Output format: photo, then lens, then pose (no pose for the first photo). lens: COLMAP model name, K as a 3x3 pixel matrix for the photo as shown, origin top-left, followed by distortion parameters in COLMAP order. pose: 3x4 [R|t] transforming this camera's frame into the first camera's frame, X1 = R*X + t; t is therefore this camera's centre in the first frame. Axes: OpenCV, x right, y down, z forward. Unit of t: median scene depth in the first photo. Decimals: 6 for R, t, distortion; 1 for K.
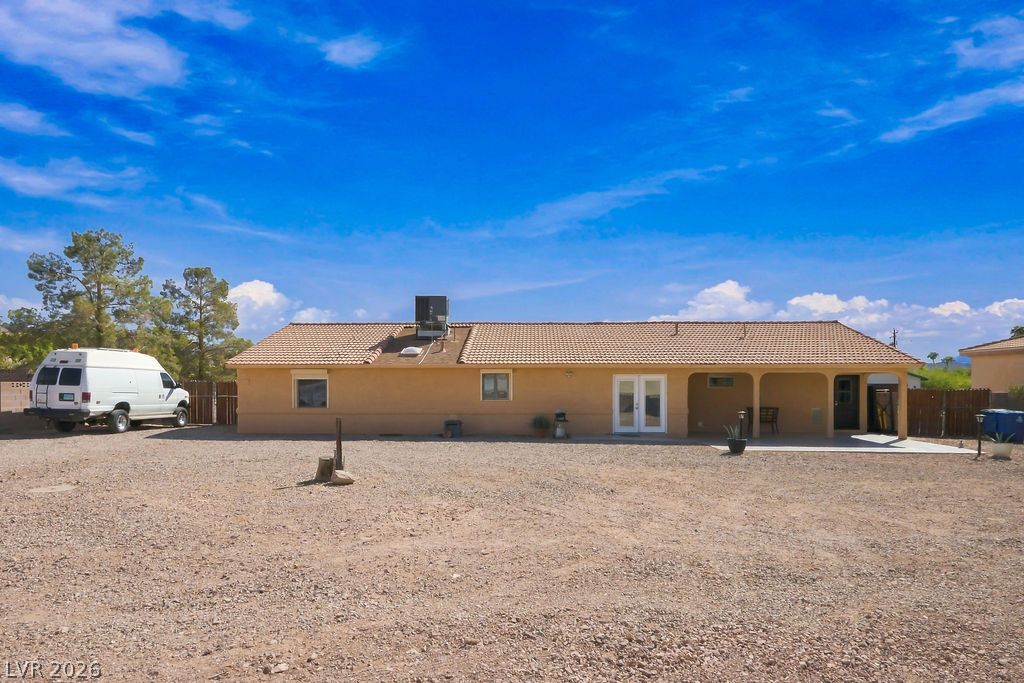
lens RADIAL K [[600.4, 0, 509.6], [0, 600.4, 391.1], [0, 0, 1]] dist [-0.004696, -0.000720]
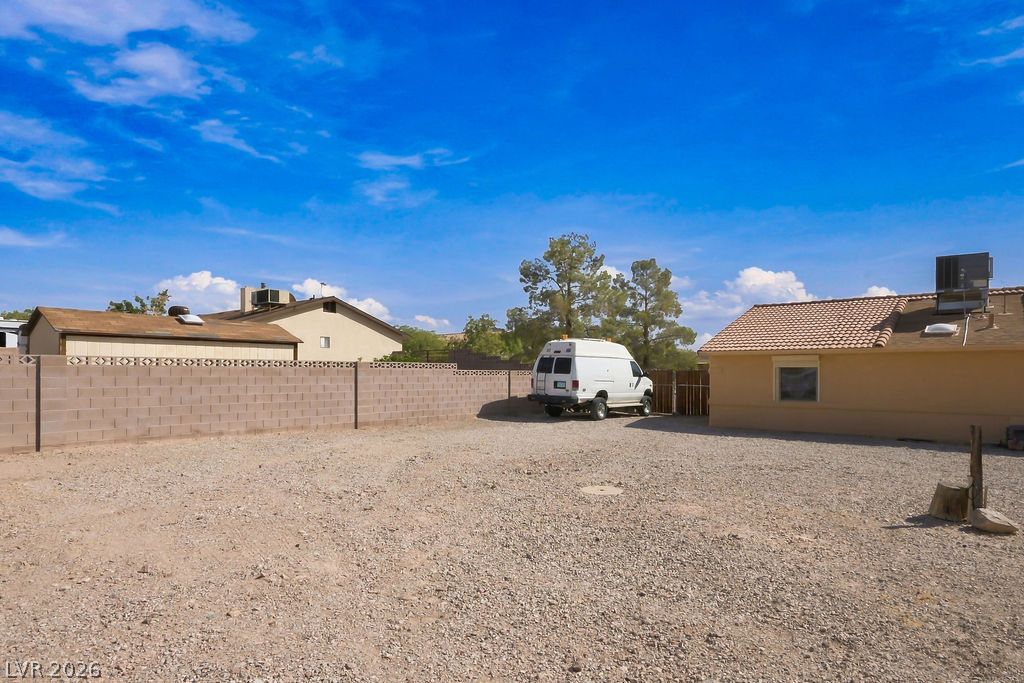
lens RADIAL K [[592.7, 0, 509.7], [0, 592.7, 370.6], [0, 0, 1]] dist [-0.006405, -0.000865]
pose [[0.792090, -0.000620, -0.610403, -0.135665], [-0.008419, 0.999893, -0.011940, -0.001453], [0.610346, 0.014597, 0.792001, 0.087072]]
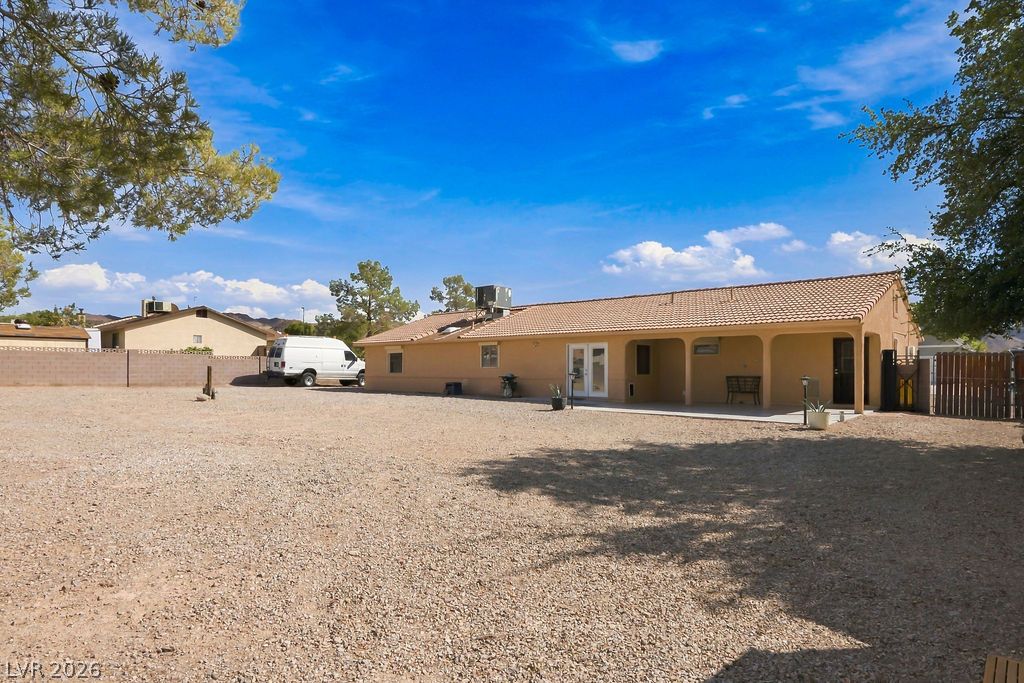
lens RADIAL K [[592.7, 0, 509.7], [0, 592.7, 370.6], [0, 0, 1]] dist [-0.006405, -0.000865]
pose [[0.776426, 0.001420, -0.630207, 0.733671], [-0.008357, 0.999933, -0.008043, 0.030405], [0.630153, 0.011511, 0.776386, 0.072314]]
